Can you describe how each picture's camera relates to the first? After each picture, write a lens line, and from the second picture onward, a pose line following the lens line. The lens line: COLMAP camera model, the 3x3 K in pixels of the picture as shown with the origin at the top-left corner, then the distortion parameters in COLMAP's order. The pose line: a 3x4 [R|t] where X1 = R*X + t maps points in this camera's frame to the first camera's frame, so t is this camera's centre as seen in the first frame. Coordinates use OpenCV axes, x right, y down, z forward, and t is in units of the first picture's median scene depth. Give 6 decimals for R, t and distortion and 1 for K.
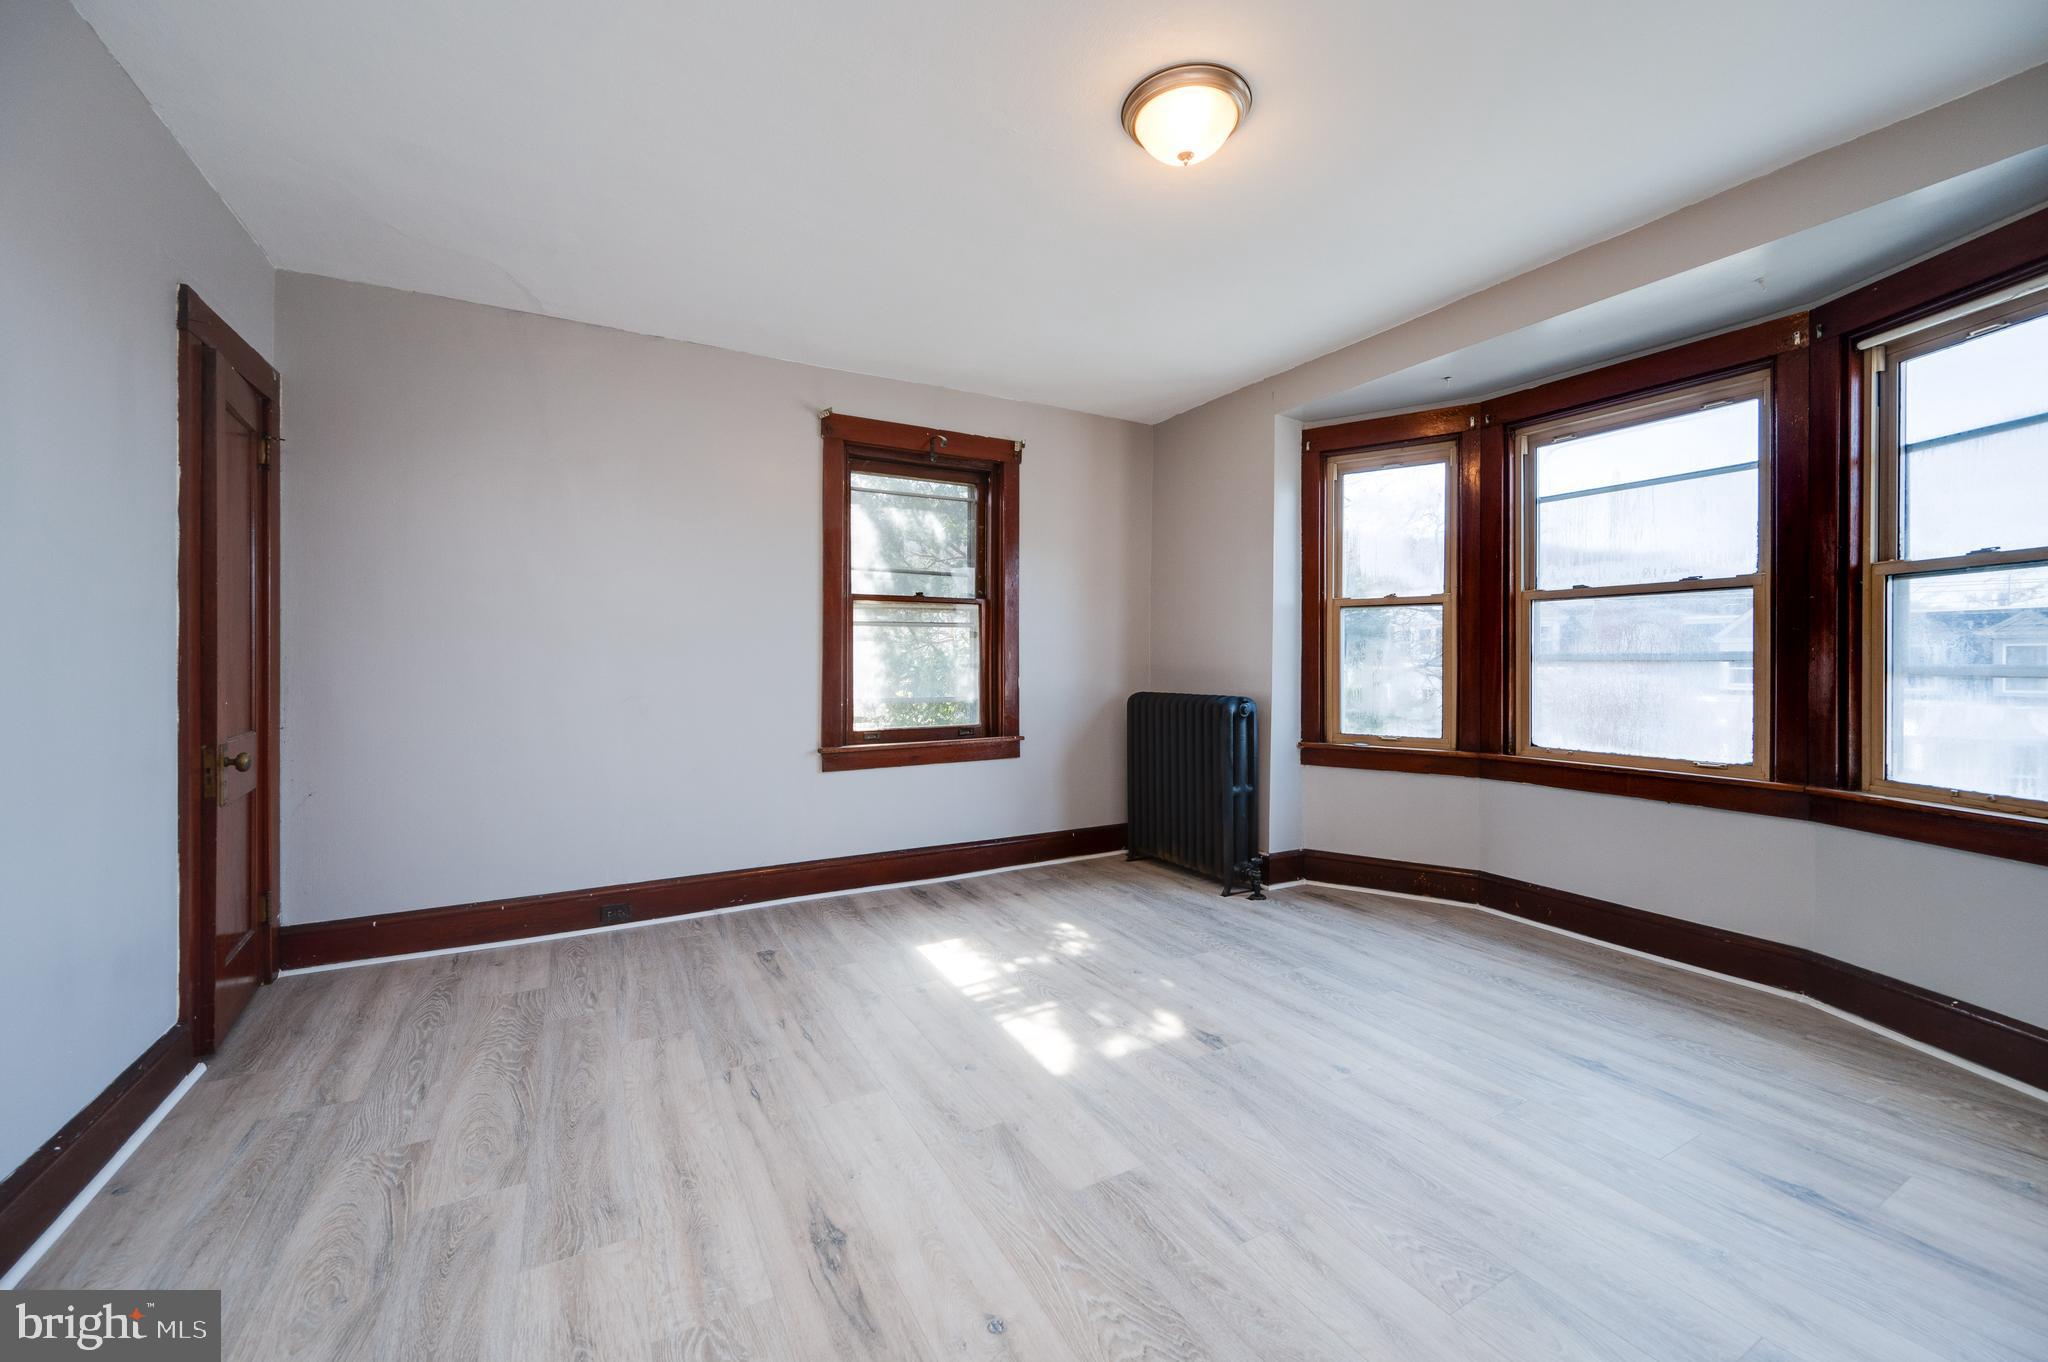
lens RADIAL K [[846.6, 0, 1077.6], [0, 846.6, 660.9], [0, 0, 1]] dist [-0.000538, -0.000087]
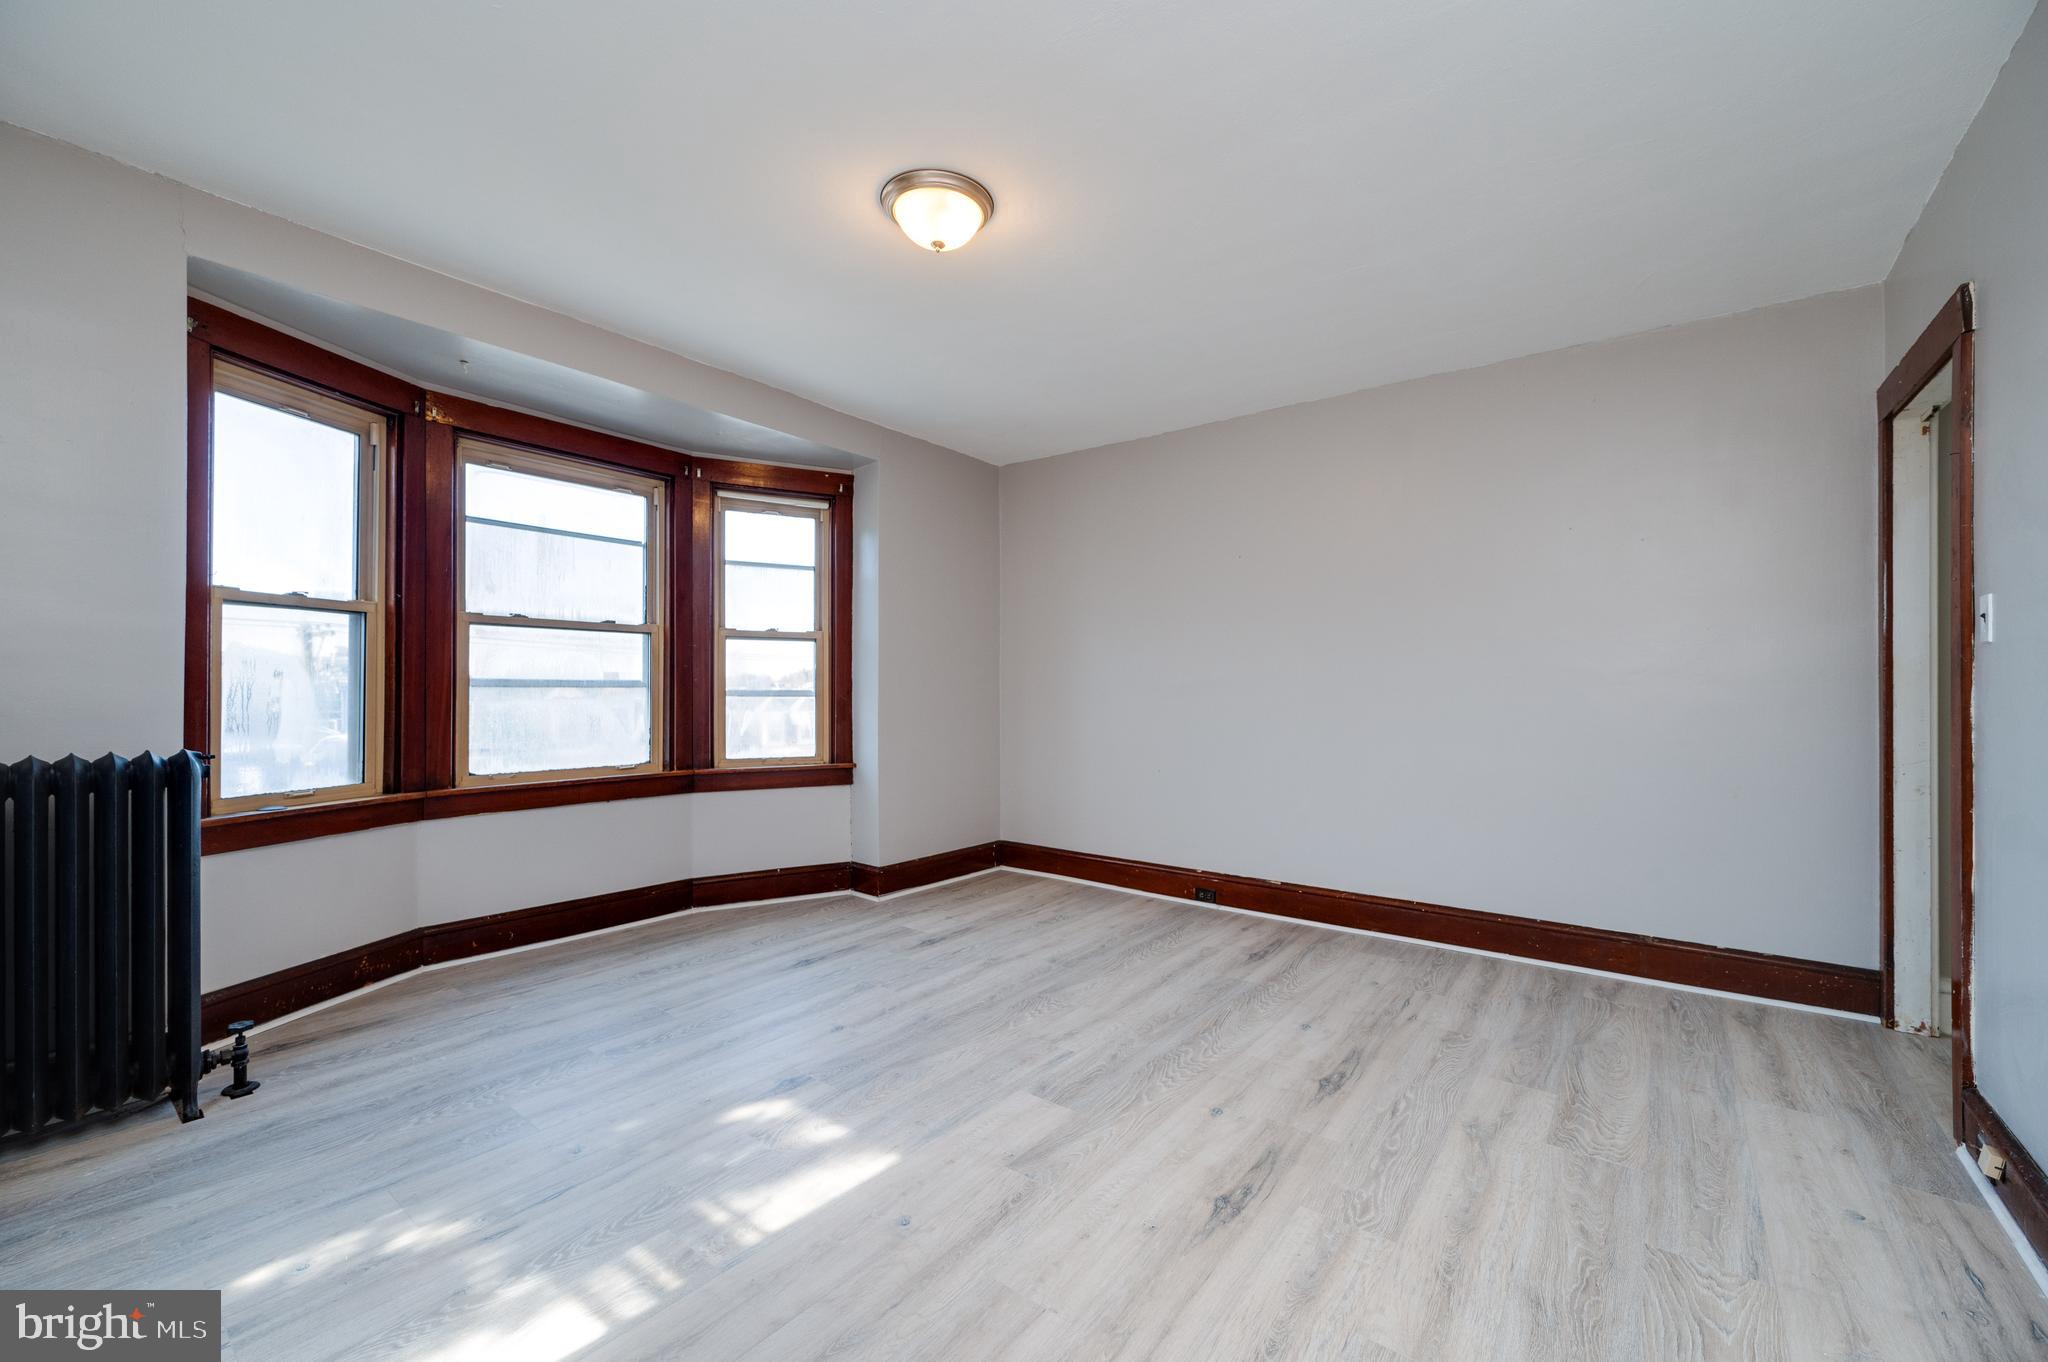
lens RADIAL K [[758.8, 0, 1061.8], [0, 758.8, 690.4], [0, 0, 1]] dist [-0.000027, 0.000019]
pose [[-0.372924, -0.000624, 0.927862, -0.528650], [-0.003495, 0.999994, -0.000732, 0.003325], [-0.927855, -0.003516, -0.372923, 0.733208]]
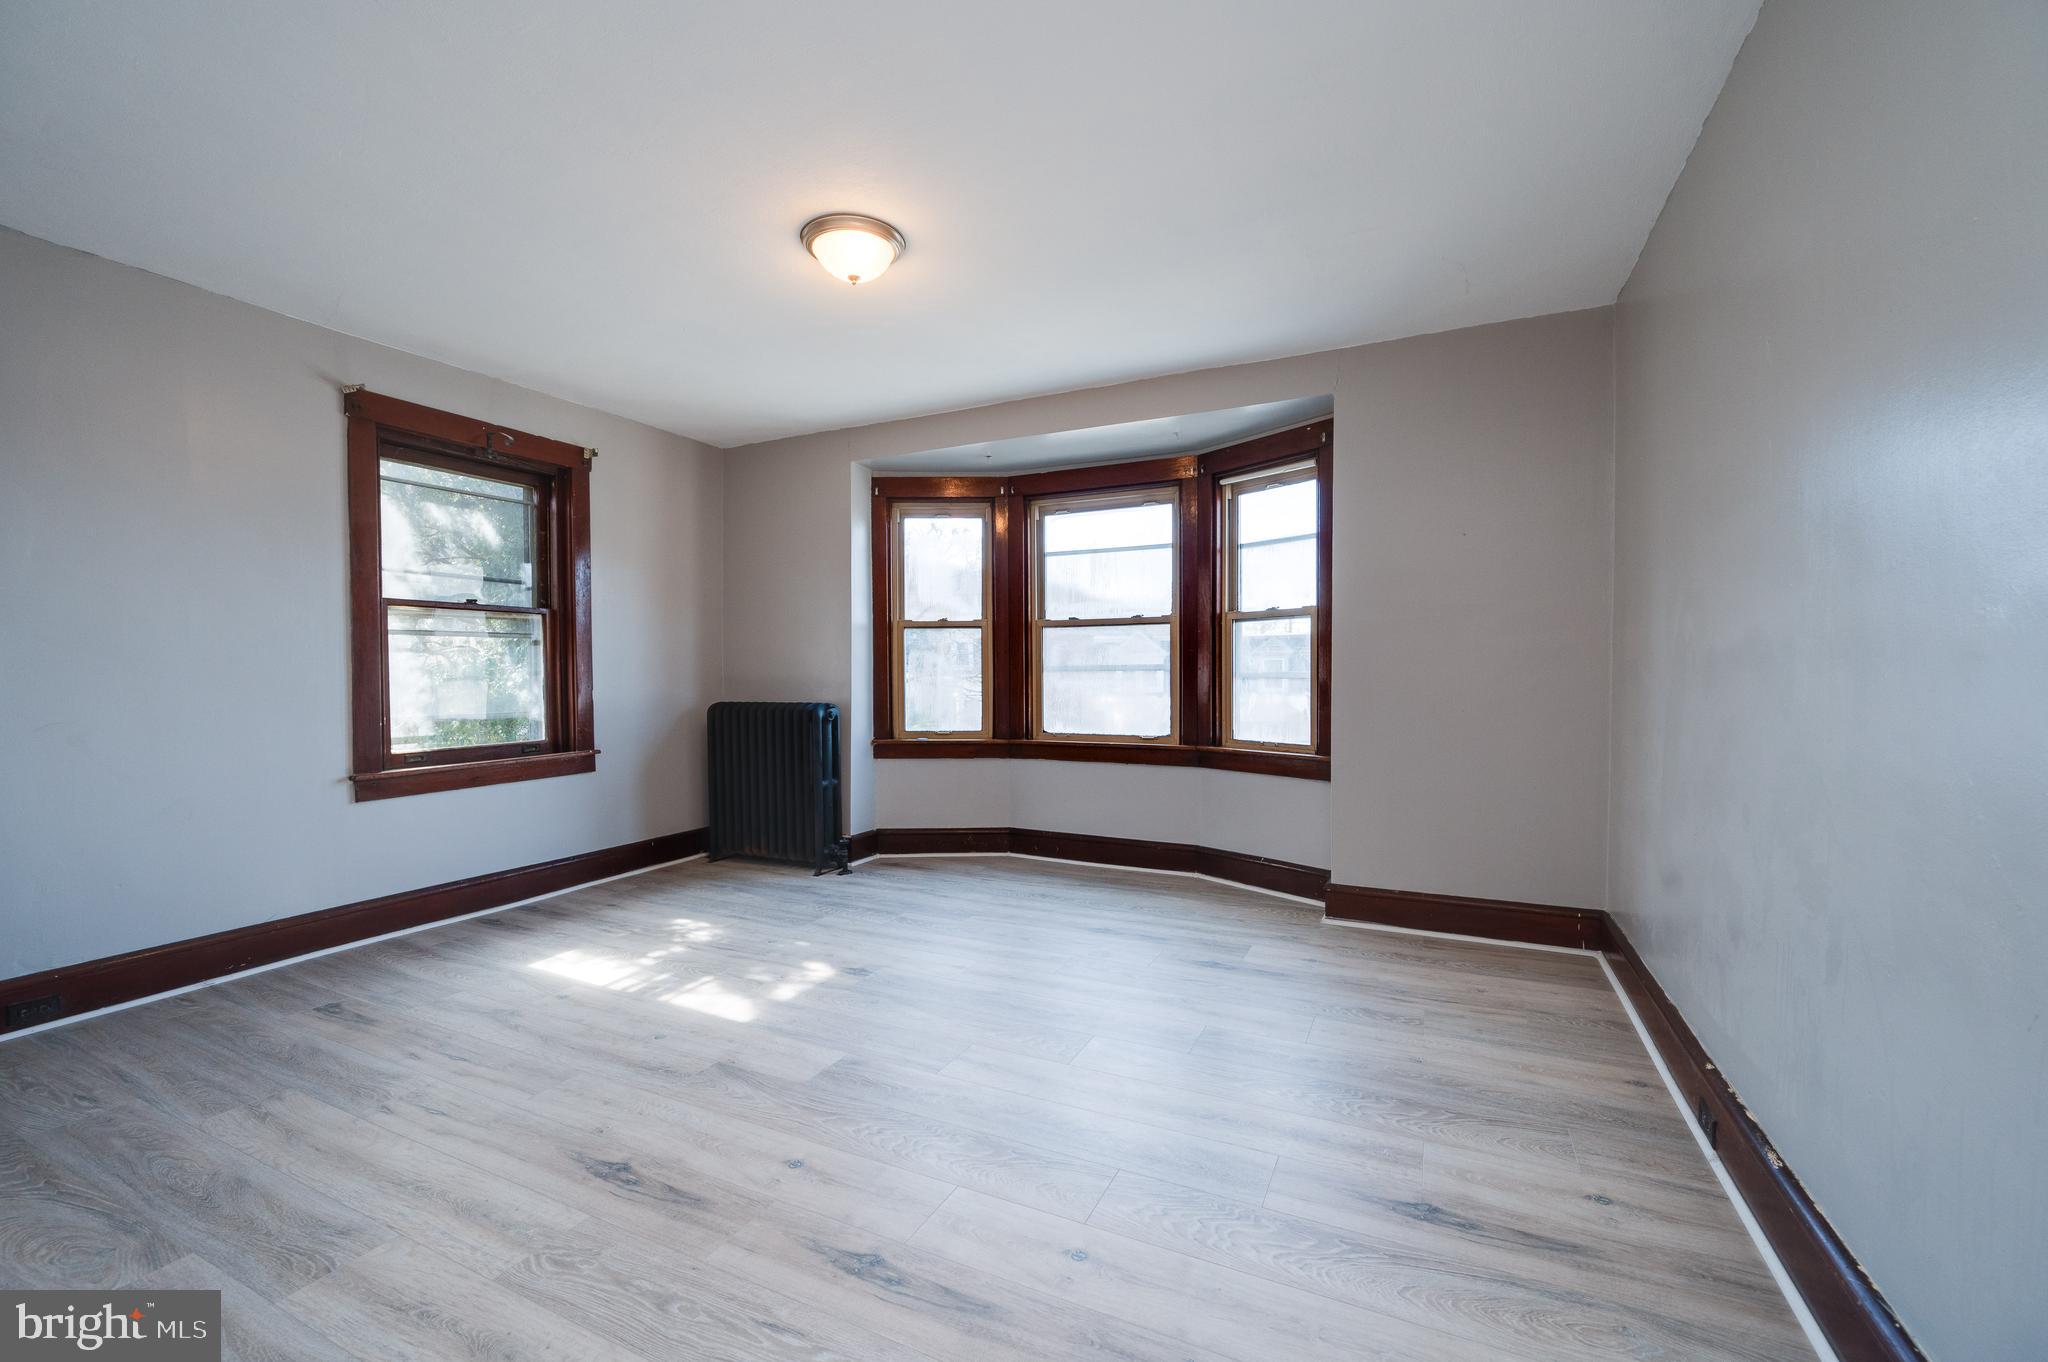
lens RADIAL K [[819.2, 0, 1098.3], [0, 819.2, 689.0], [0, 0, 1]] dist [0.000317, 0.000132]
pose [[0.805425, -0.017949, 0.592425, -0.191523], [0.005631, 0.999728, 0.022633, -0.000105], [-0.592670, -0.014894, 0.805307, -0.135697]]
